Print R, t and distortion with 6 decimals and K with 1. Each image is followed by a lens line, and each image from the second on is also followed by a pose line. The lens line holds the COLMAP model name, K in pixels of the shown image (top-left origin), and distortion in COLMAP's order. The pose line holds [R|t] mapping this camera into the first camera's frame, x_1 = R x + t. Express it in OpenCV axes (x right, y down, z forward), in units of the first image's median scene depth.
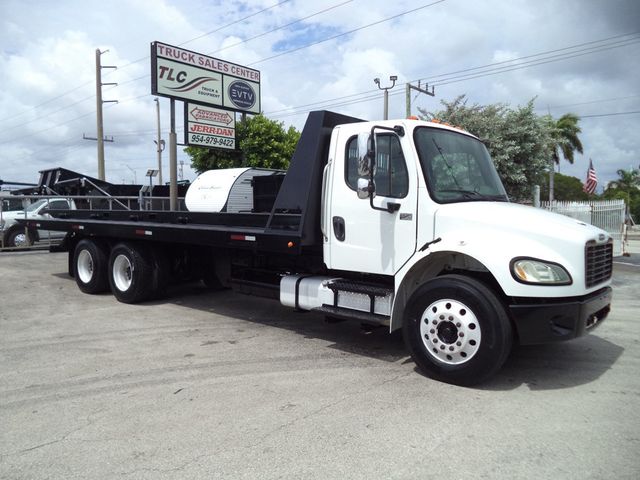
lens RADIAL K [[558.9, 0, 344.0], [0, 558.9, 243.1], [0, 0, 1]] dist [-0.009696, -0.014041]
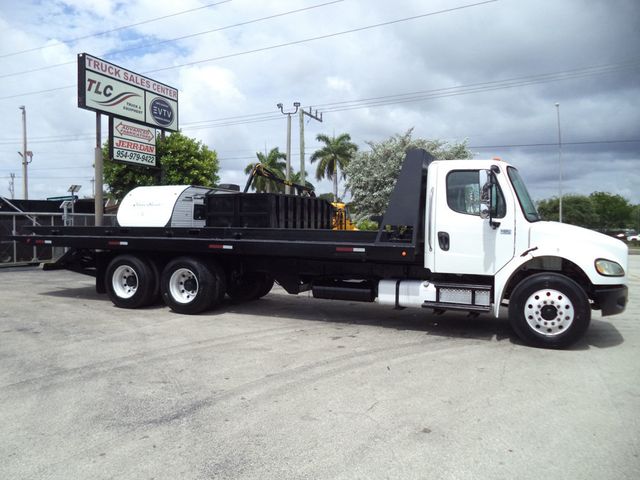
lens RADIAL K [[541.6, 0, 374.9], [0, 541.6, 241.0], [0, 0, 1]] dist [-0.006747, -0.051239]
pose [[0.943694, -0.008139, 0.330720, -0.563180], [0.018878, 0.999393, -0.029274, 0.007485], [-0.330281, 0.033869, 0.943275, -0.131871]]
